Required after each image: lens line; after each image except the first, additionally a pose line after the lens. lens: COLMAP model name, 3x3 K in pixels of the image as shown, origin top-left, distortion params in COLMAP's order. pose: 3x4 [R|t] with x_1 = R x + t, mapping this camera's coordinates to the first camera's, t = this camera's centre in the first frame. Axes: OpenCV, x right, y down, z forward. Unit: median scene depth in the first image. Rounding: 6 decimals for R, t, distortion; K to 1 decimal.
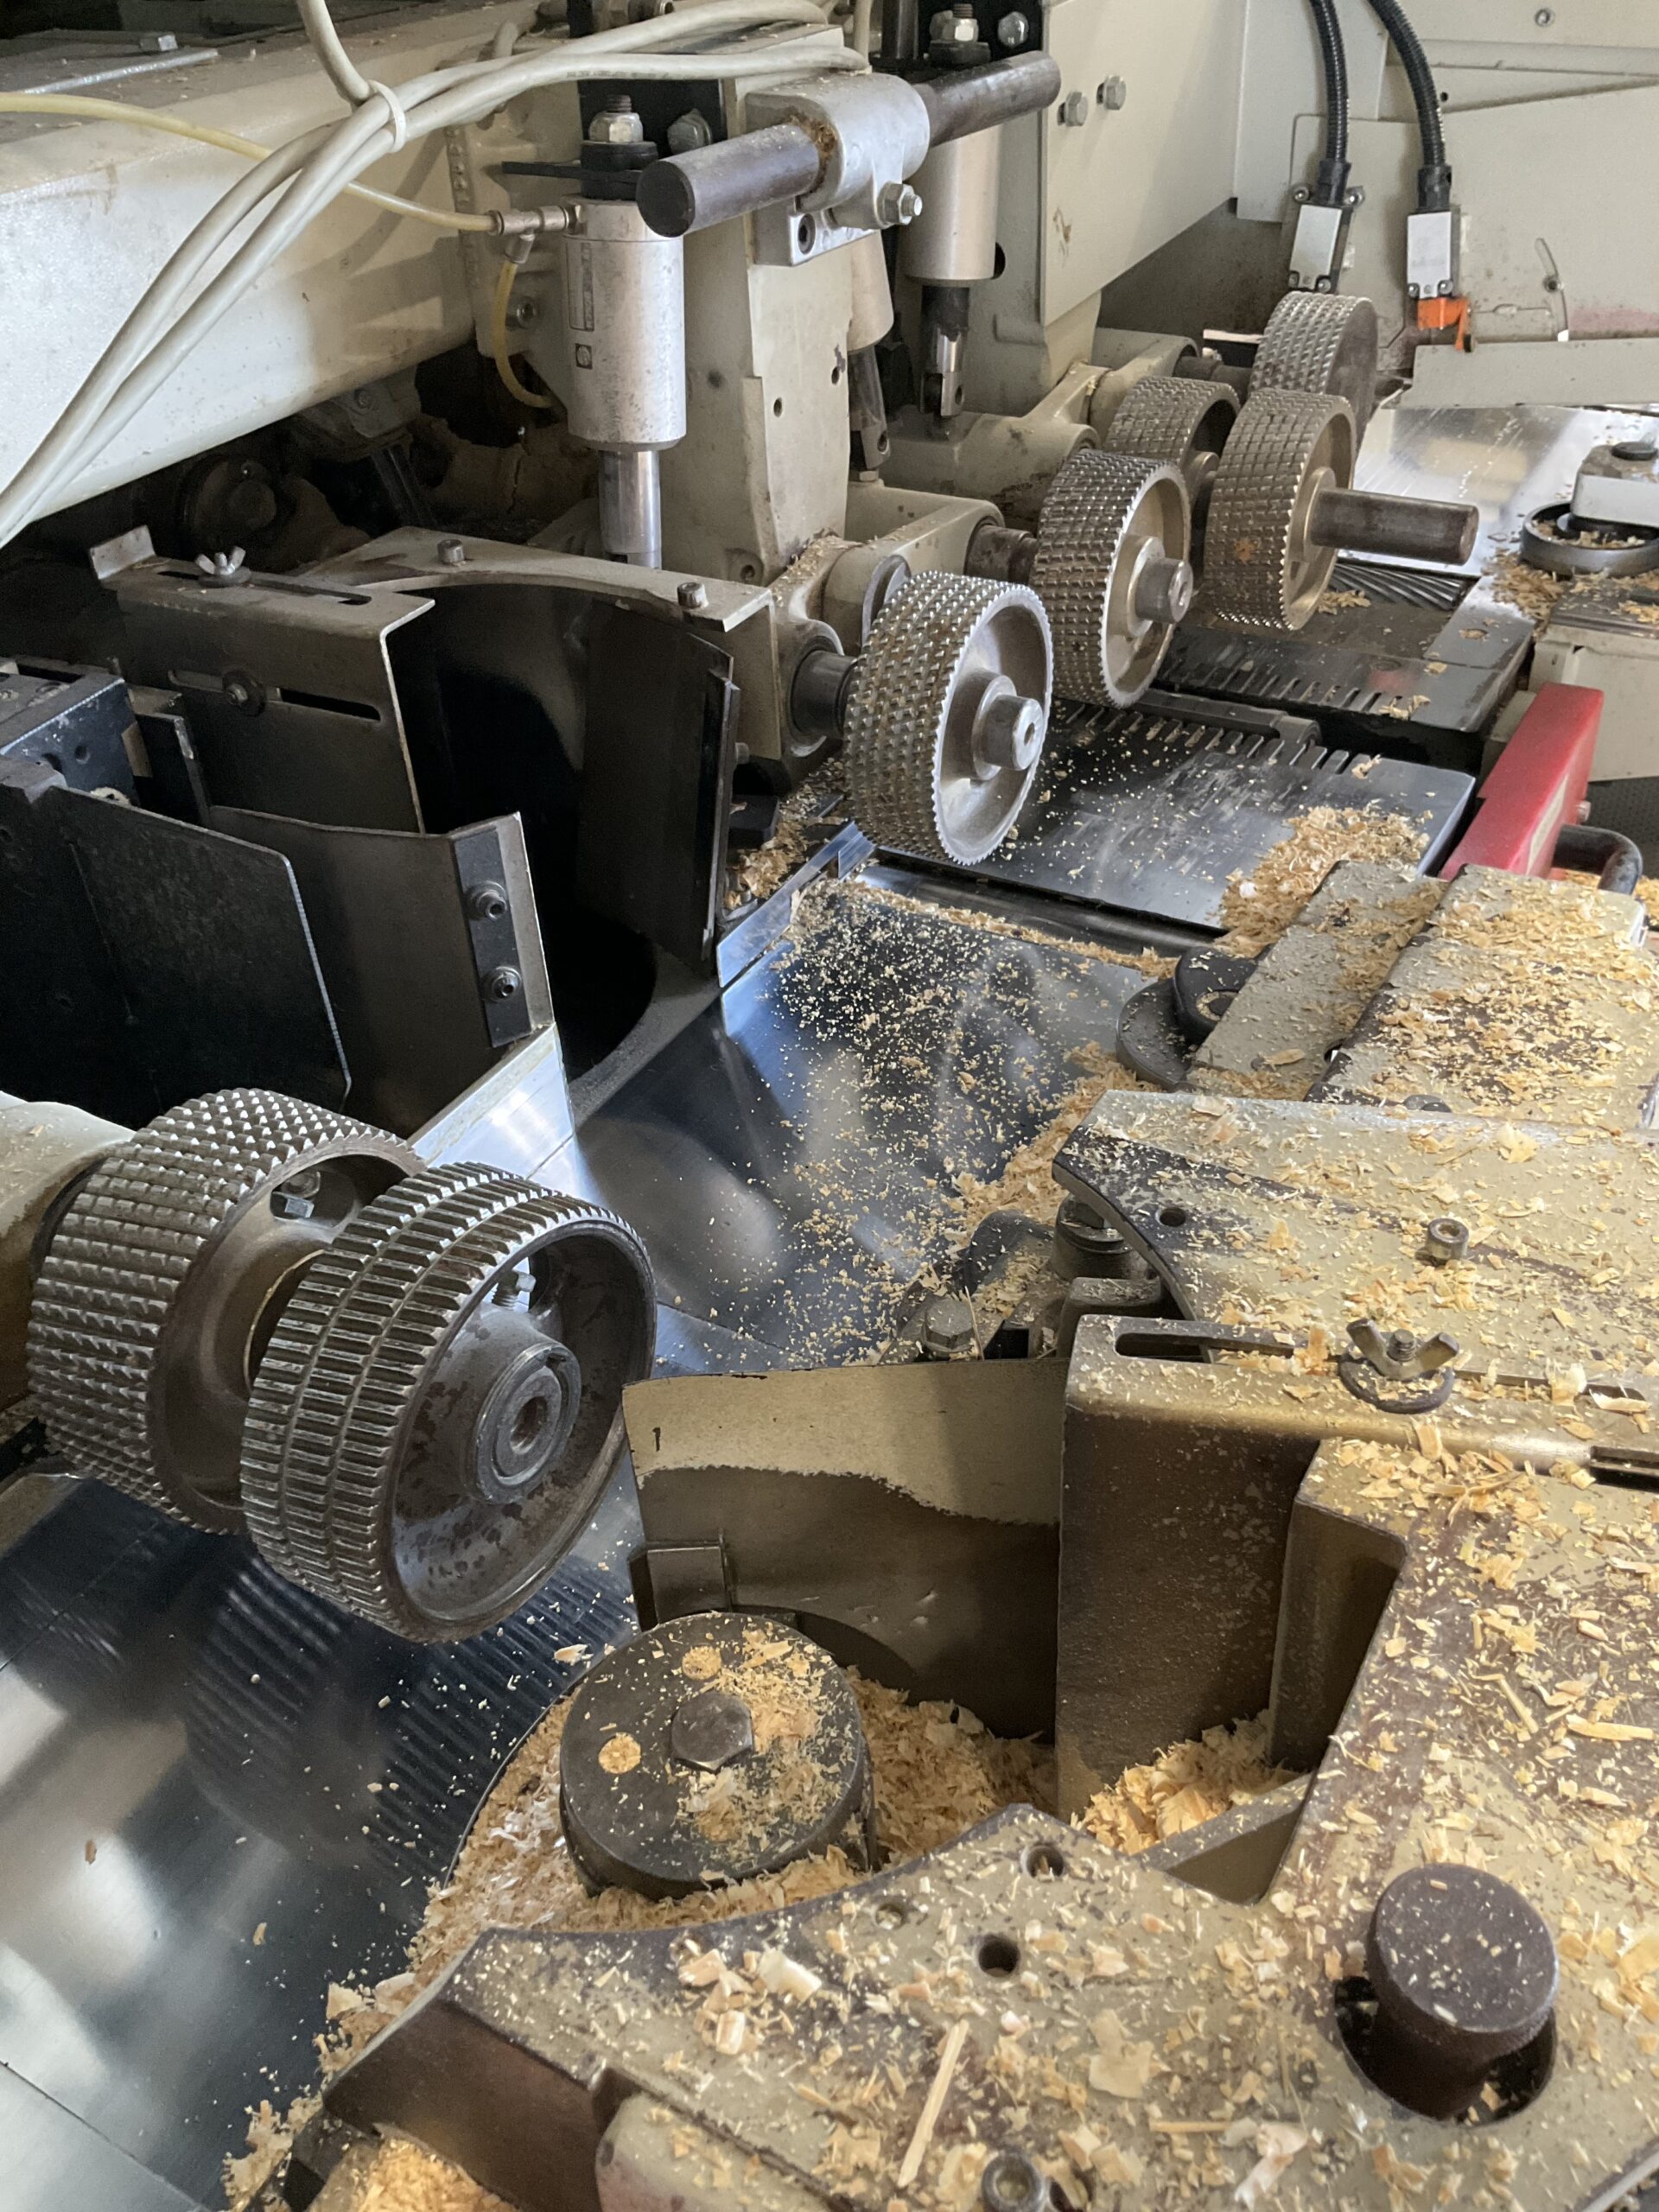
lens RADIAL K [[1869.6, 0, 829.5], [0, 1869.6, 1106.0], [0, 0, 1]] dist [-0.019378, -0.008211]
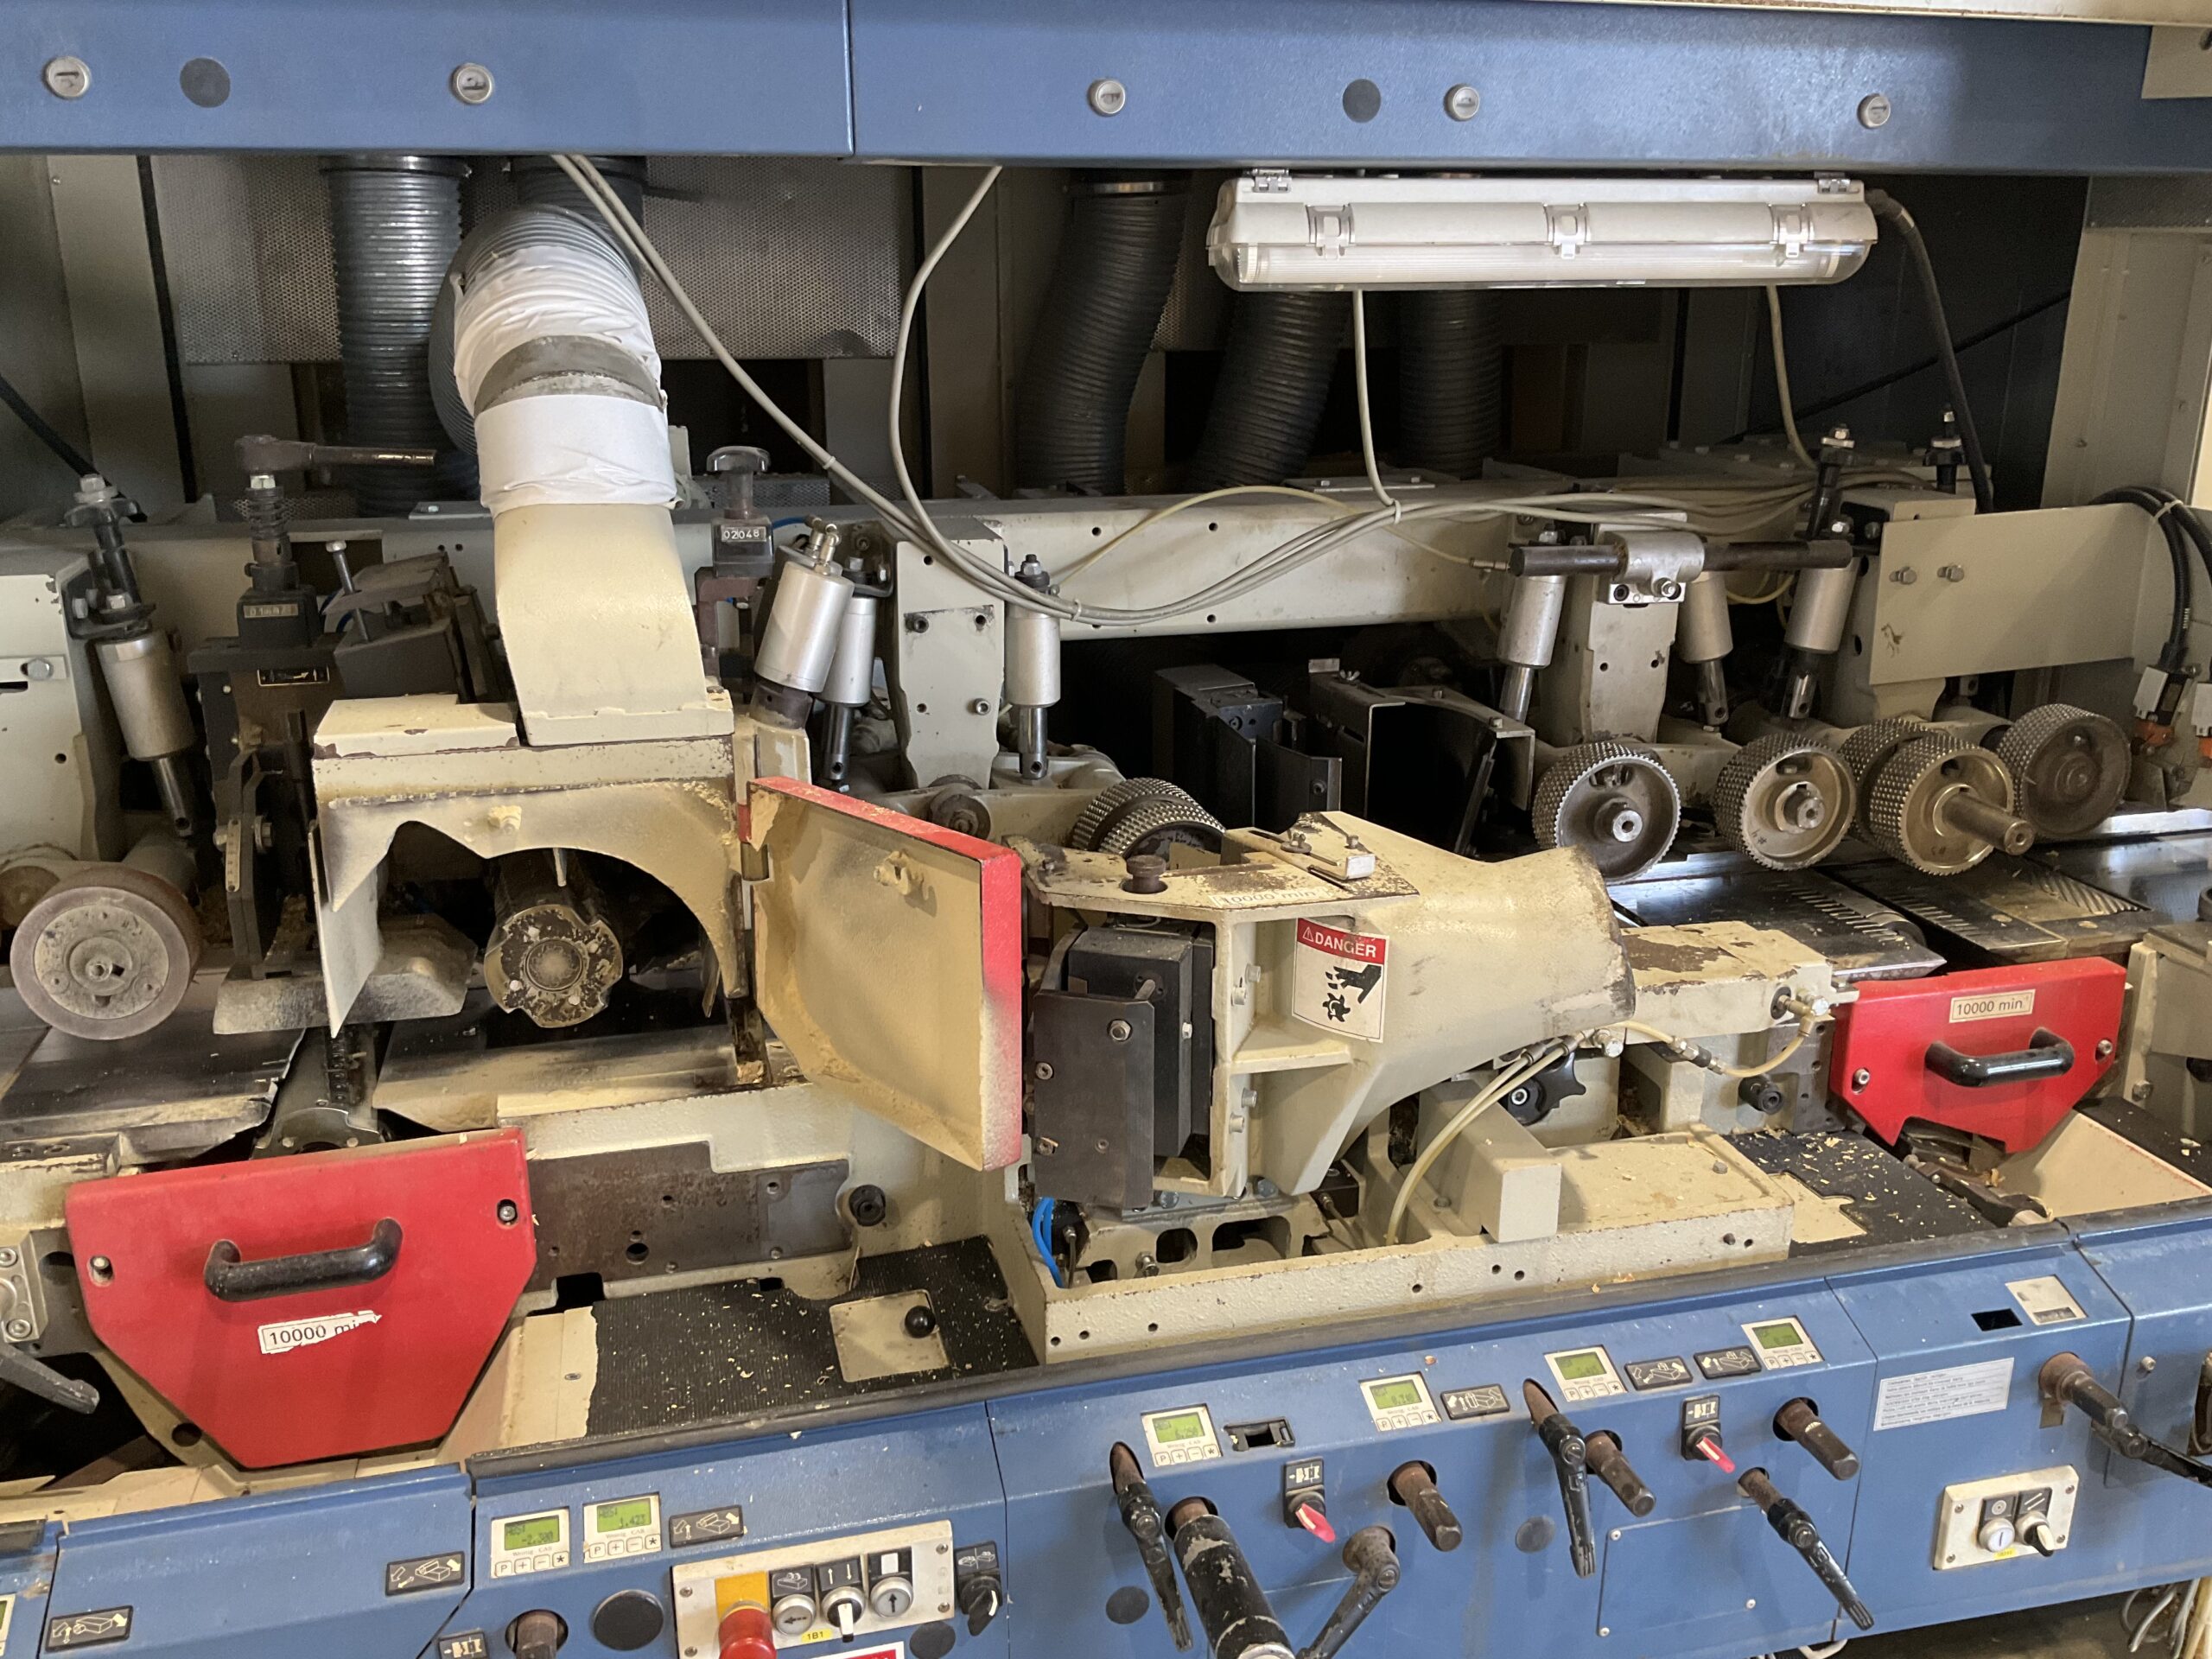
lens RADIAL K [[1867.9, 0, 1106.0], [0, 1867.9, 829.5], [0, 0, 1]] dist [0.010156, -0.003570]
pose [[0.693989, 0.244464, -0.677212, 1.116426], [-0.449315, 0.882008, -0.142053, 0.356426], [0.562579, 0.402865, 0.721945, -0.803669]]
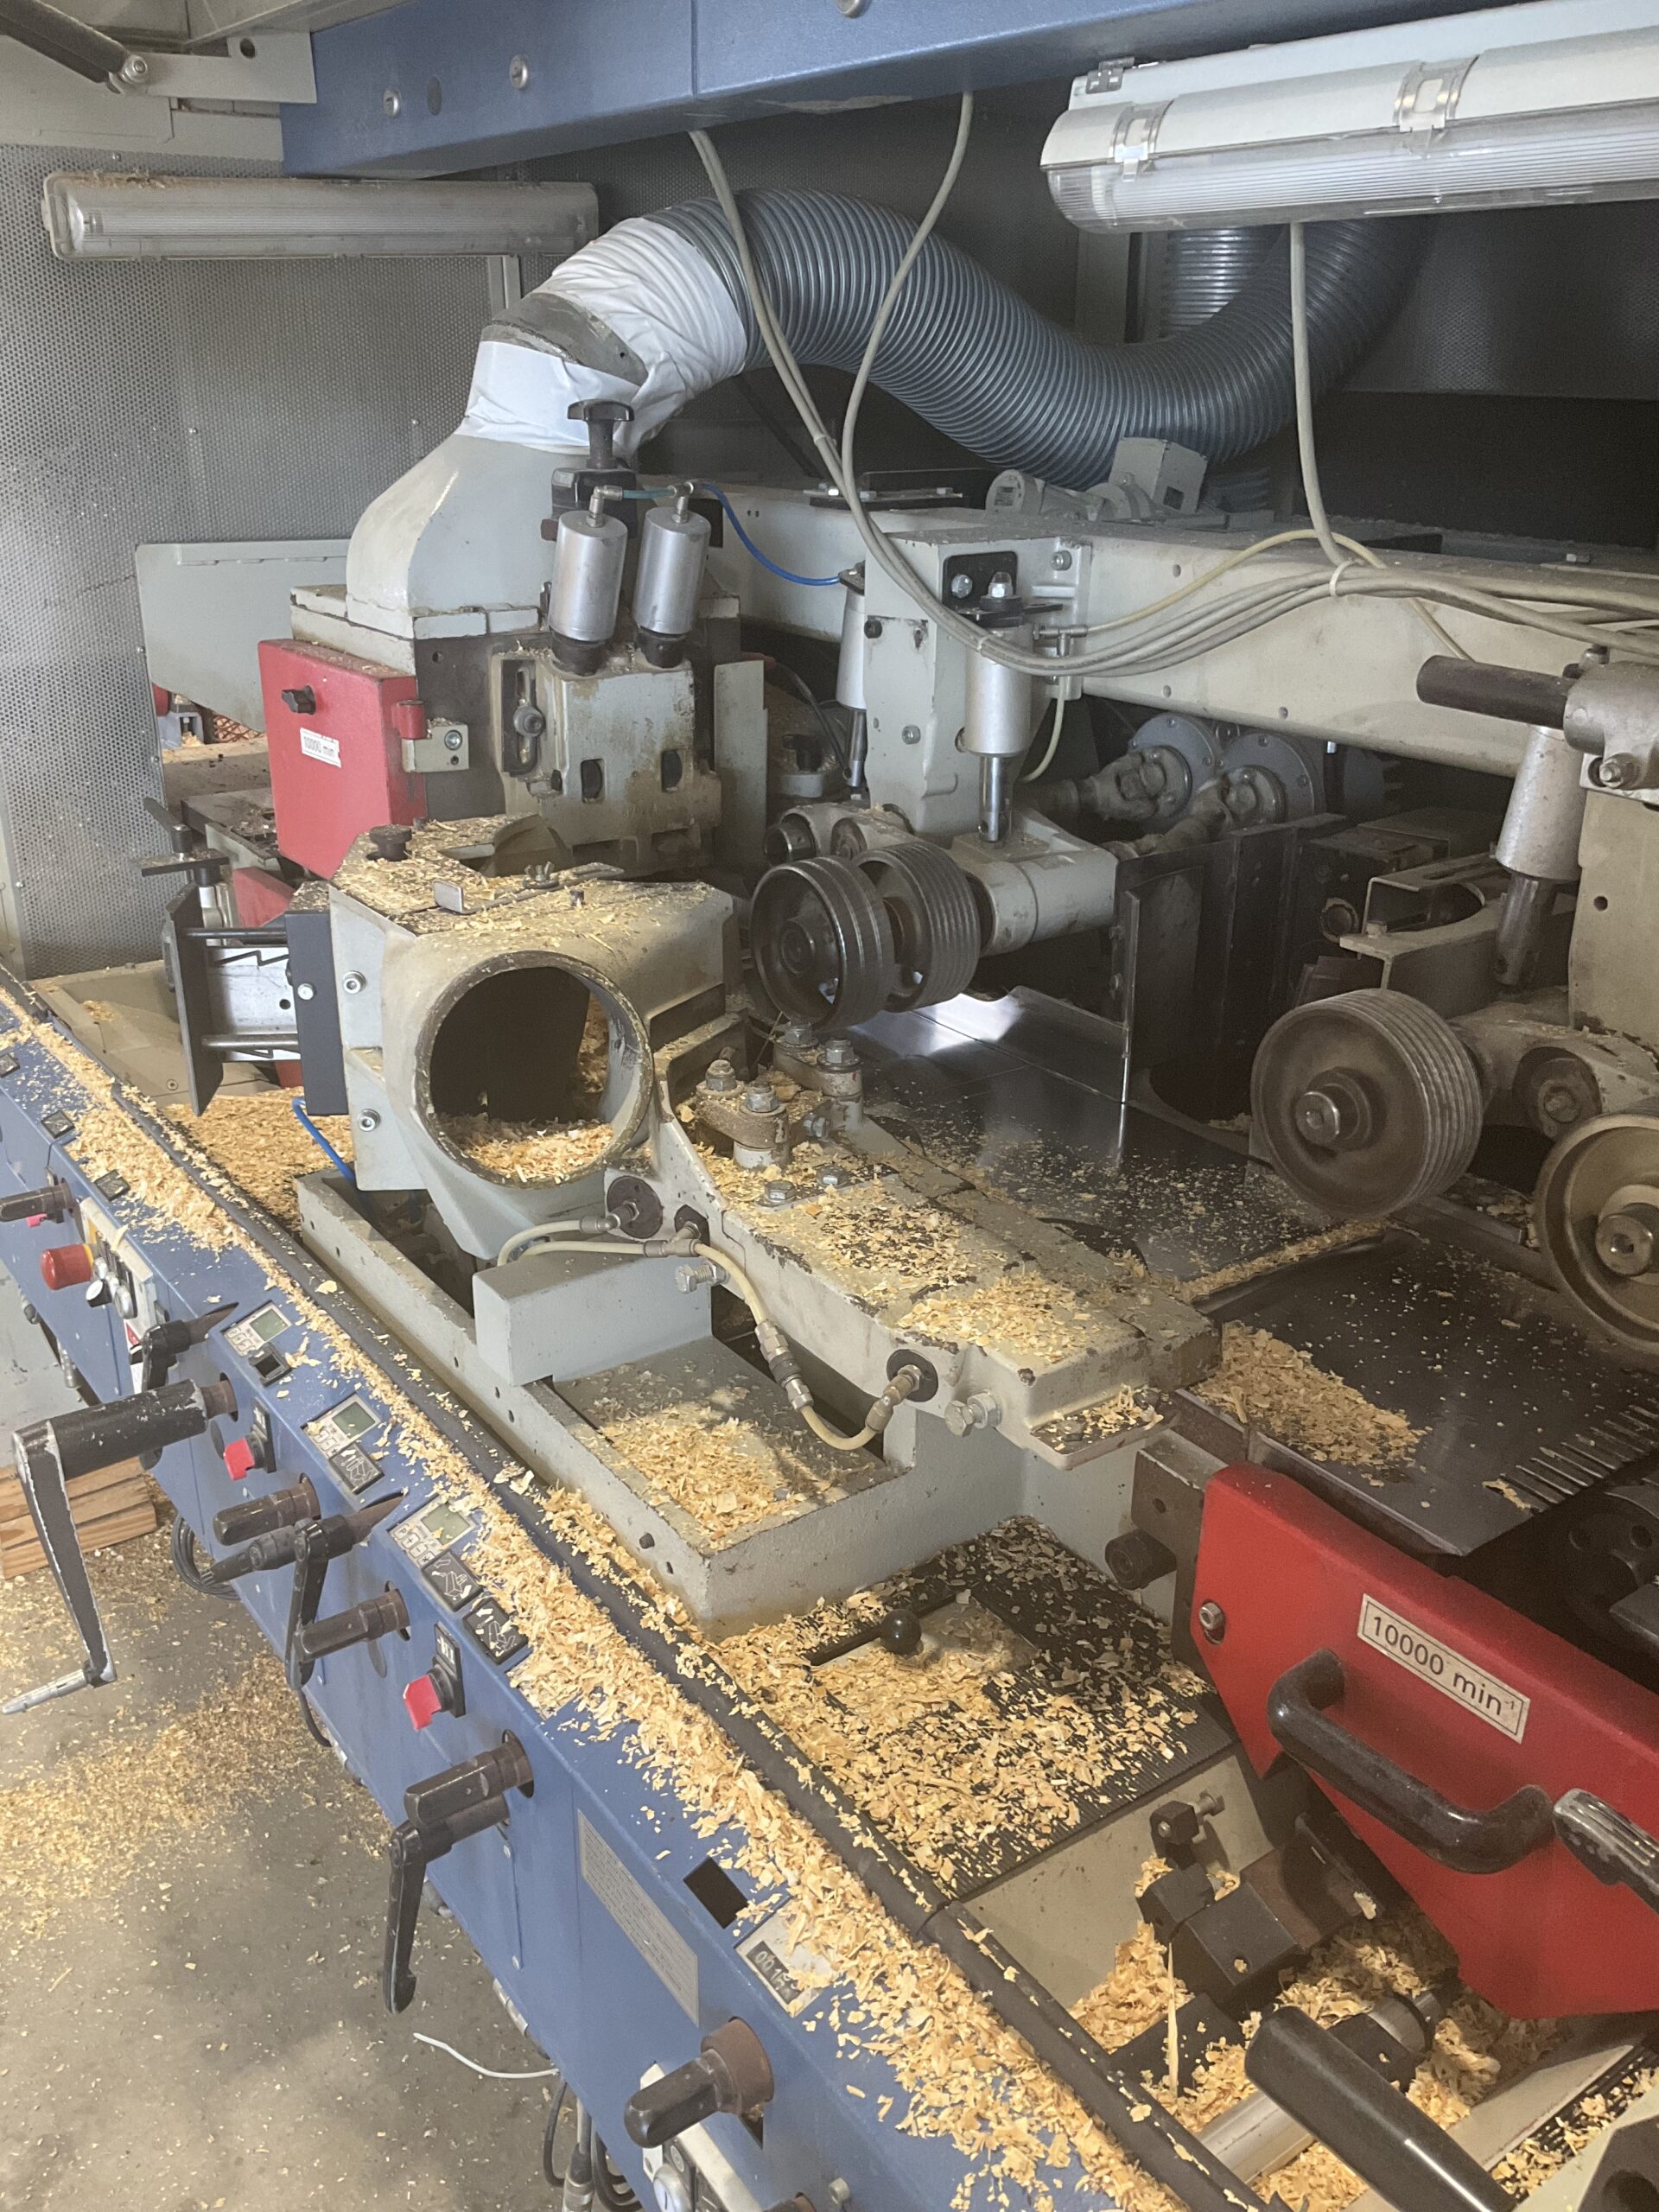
lens RADIAL K [[1882.9, 0, 829.5], [0, 1882.9, 1106.0], [0, 0, 1]] dist [0.052304, 0.002501]
pose [[-0.430435, 0.370206, -0.823209, 1.335556], [-0.527418, 0.636971, 0.562226, -0.802360], [0.732500, 0.676177, -0.078921, 0.927276]]
